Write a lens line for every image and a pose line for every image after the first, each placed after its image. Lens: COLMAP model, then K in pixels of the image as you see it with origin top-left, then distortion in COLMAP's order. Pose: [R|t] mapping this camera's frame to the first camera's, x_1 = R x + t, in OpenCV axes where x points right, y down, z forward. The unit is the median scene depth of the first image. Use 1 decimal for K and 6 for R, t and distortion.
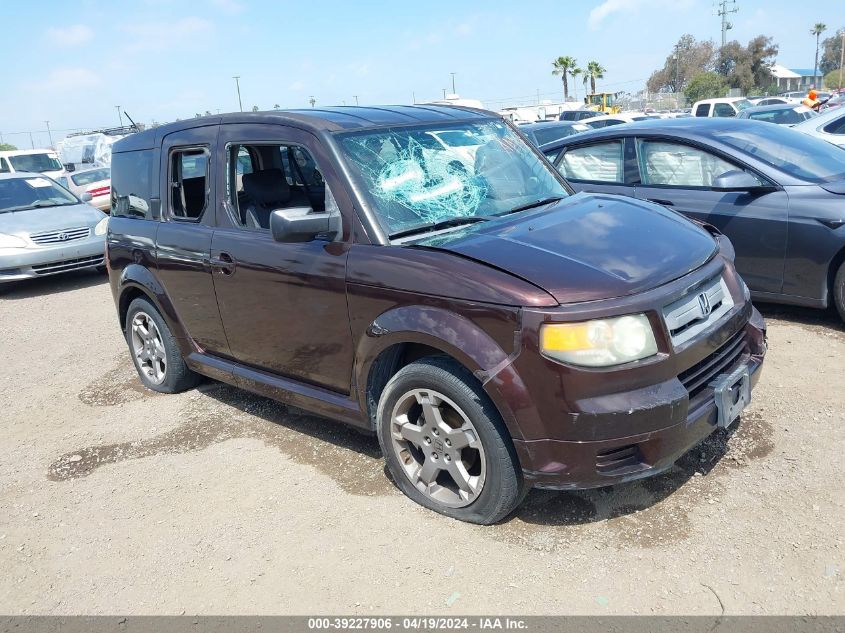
lens RADIAL K [[687.9, 0, 422.5], [0, 687.9, 316.5], [0, 0, 1]] dist [0.007867, -0.000636]
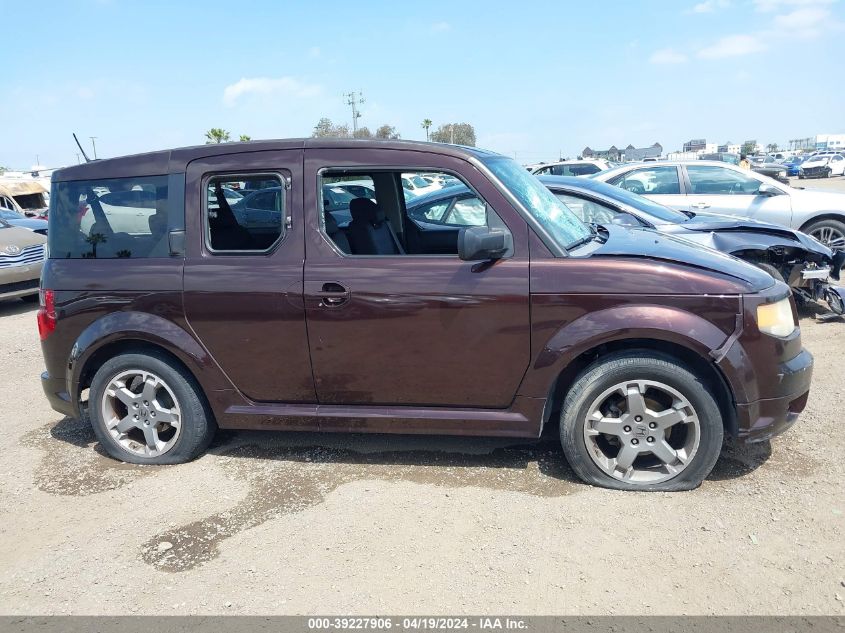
lens RADIAL K [[702.8, 0, 418.9], [0, 702.8, 311.4], [0, 0, 1]] dist [-0.009612, -0.004709]
pose [[0.862112, -0.051297, 0.504115, -0.760649], [0.108768, 0.990407, -0.085230, 0.045995], [-0.494907, 0.128309, 0.859421, 0.147121]]
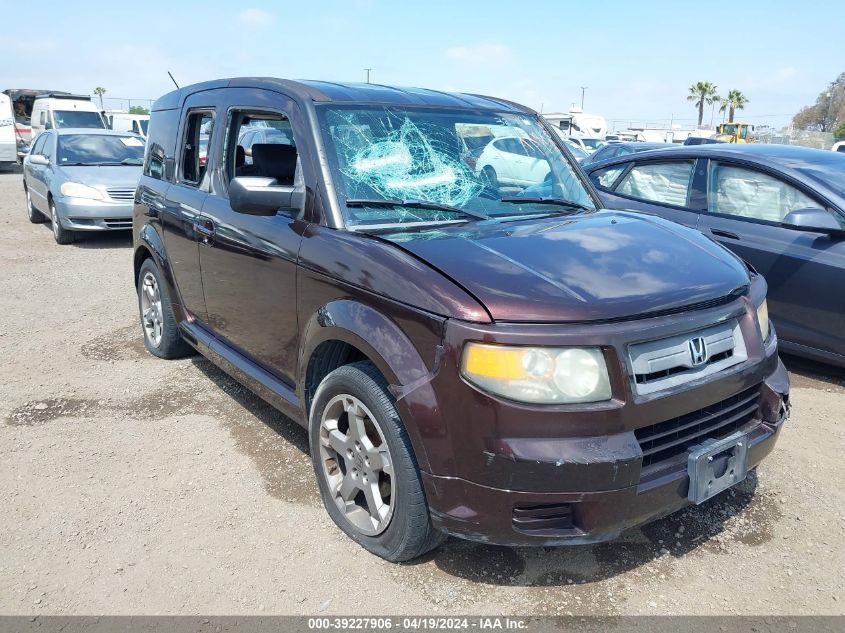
lens RADIAL K [[679.8, 0, 422.5], [0, 679.8, 316.5], [0, 0, 1]] dist [0.001570, 0.011502]
pose [[0.976817, 0.150504, -0.152241, 0.184336], [-0.151486, 0.988446, 0.005192, -0.011609], [0.151263, 0.017990, 0.988330, 0.129875]]
